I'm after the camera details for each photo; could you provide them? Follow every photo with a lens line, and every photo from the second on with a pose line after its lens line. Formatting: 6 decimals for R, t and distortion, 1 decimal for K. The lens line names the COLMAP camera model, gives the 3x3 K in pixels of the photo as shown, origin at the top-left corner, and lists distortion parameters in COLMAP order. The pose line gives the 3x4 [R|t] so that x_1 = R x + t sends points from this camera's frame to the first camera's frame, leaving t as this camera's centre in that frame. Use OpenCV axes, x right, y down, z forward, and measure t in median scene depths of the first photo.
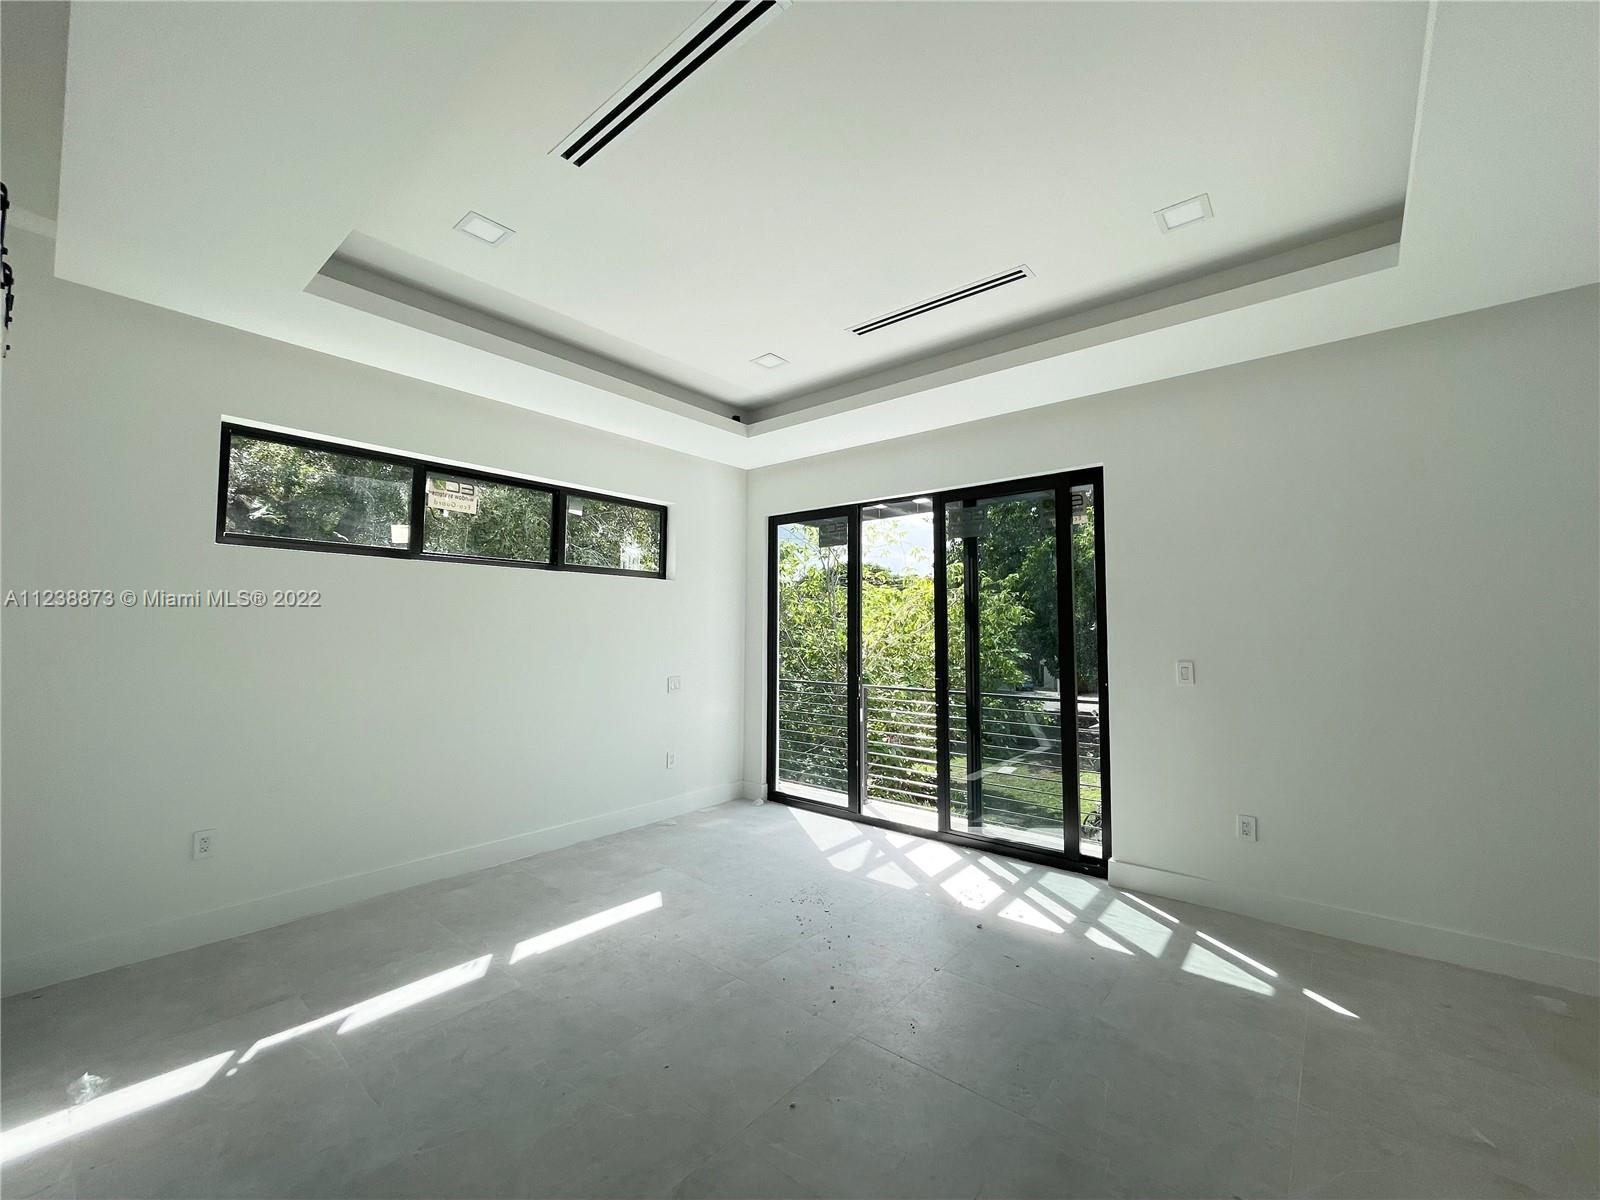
lens RADIAL K [[644.9, 0, 800.4], [0, 644.9, 597.5], [0, 0, 1]] dist [-0.001655, 0.000105]
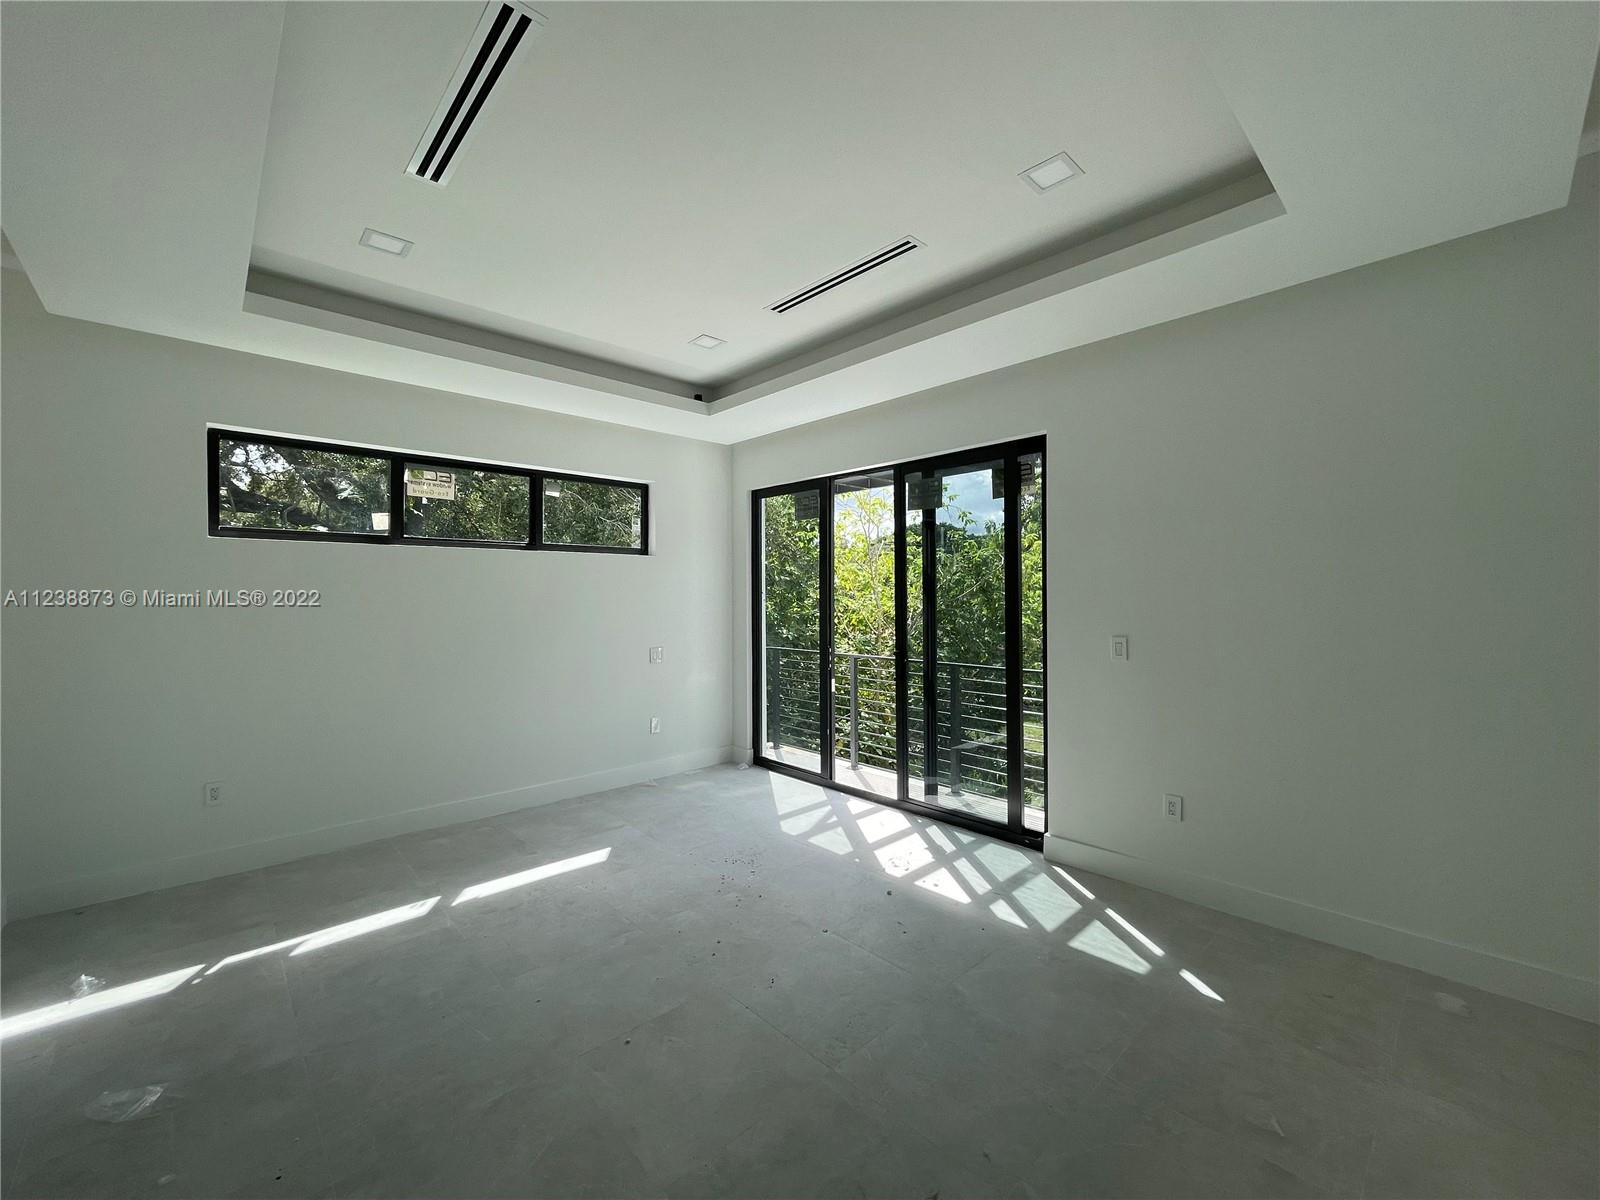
lens RADIAL K [[644.0, 0, 798.4], [0, 644.0, 597.2], [0, 0, 1]] dist [0.000843, -0.000570]
pose [[0.992622, -0.007864, -0.120992, 0.215338], [0.014759, 0.998311, 0.056197, -0.019758], [0.120346, -0.057568, 0.991061, -0.013593]]
